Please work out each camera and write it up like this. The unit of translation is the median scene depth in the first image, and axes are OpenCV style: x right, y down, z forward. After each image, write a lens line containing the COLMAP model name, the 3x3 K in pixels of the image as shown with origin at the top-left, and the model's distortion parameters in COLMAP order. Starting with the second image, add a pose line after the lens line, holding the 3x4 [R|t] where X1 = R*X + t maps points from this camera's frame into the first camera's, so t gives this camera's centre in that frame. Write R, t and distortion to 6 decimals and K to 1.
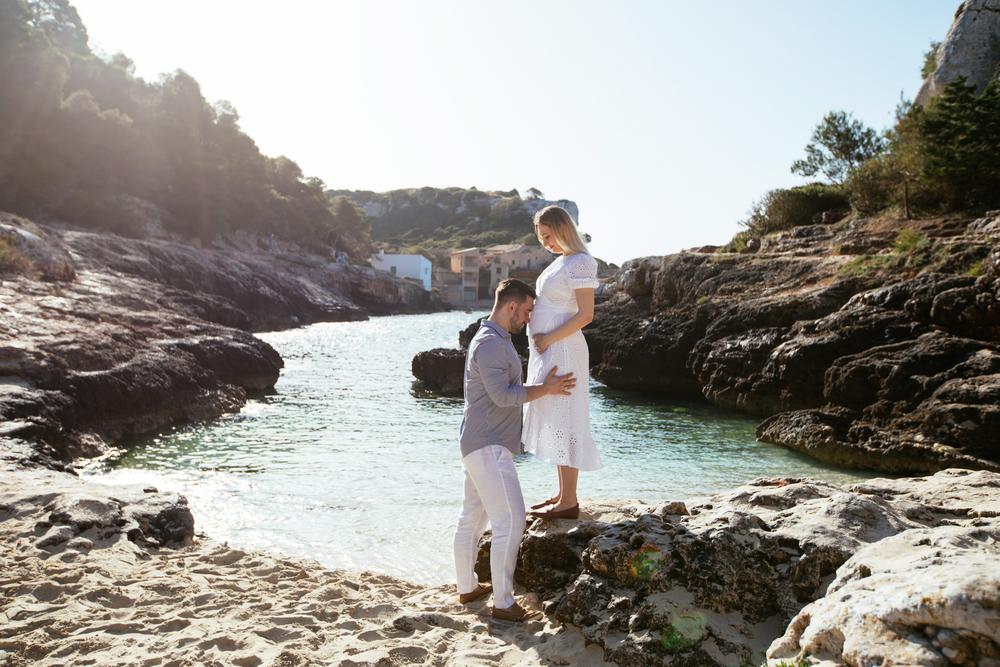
lens RADIAL K [[843.4, 0, 500.0], [0, 843.4, 333.5], [0, 0, 1]] dist [-0.008837, 0.102489]
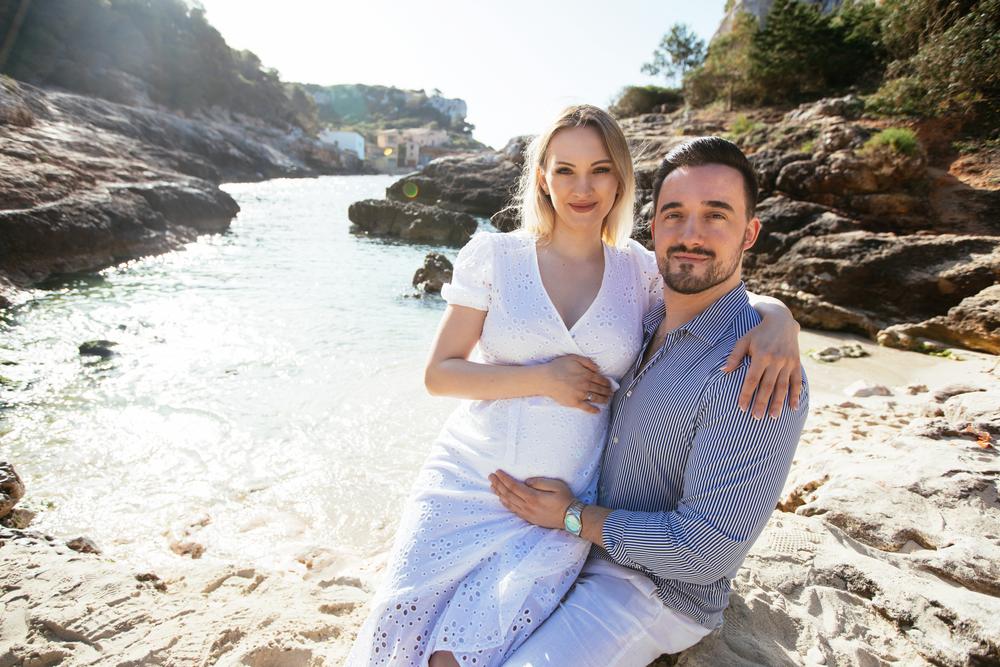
lens RADIAL K [[541.0, 0, 497.4], [0, 541.0, 333.9], [0, 0, 1]] dist [-0.050150, 0.035015]
pose [[0.987909, -0.006467, 0.154898, -0.012325], [-0.032617, 0.968097, 0.248444, 0.007808], [-0.151563, -0.250492, 0.956181, 0.182853]]
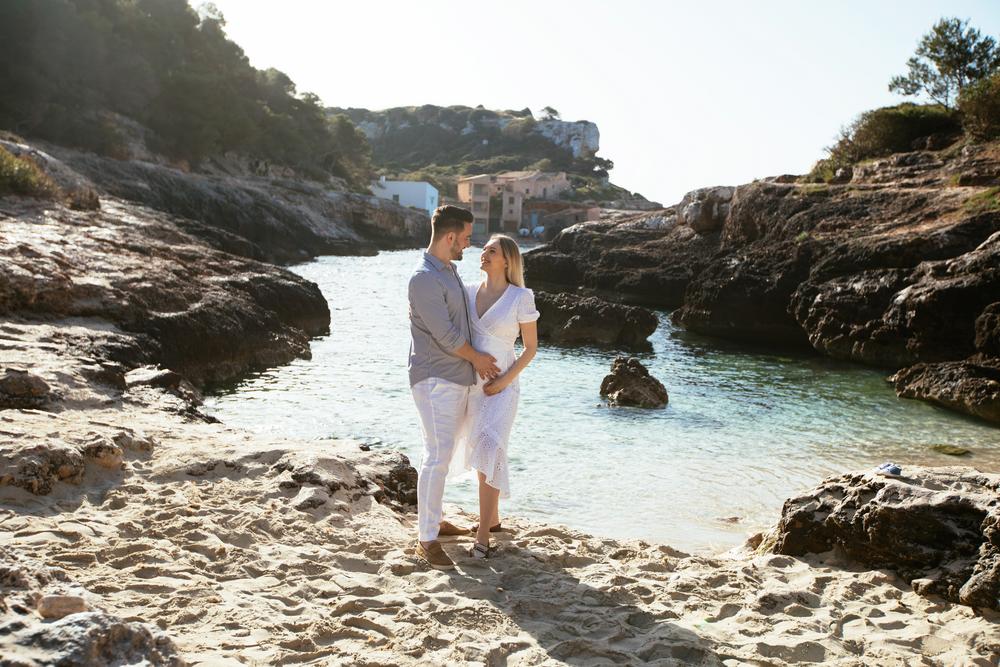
lens RADIAL K [[935.3, 0, 500.0], [0, 935.3, 333.5], [0, 0, 1]] dist [-0.001236, 0.135950]
pose [[0.999960, 0.008708, -0.002027, -0.079012], [-0.008552, 0.997703, 0.067202, -0.001625], [0.002607, -0.067182, 0.997737, 0.002912]]
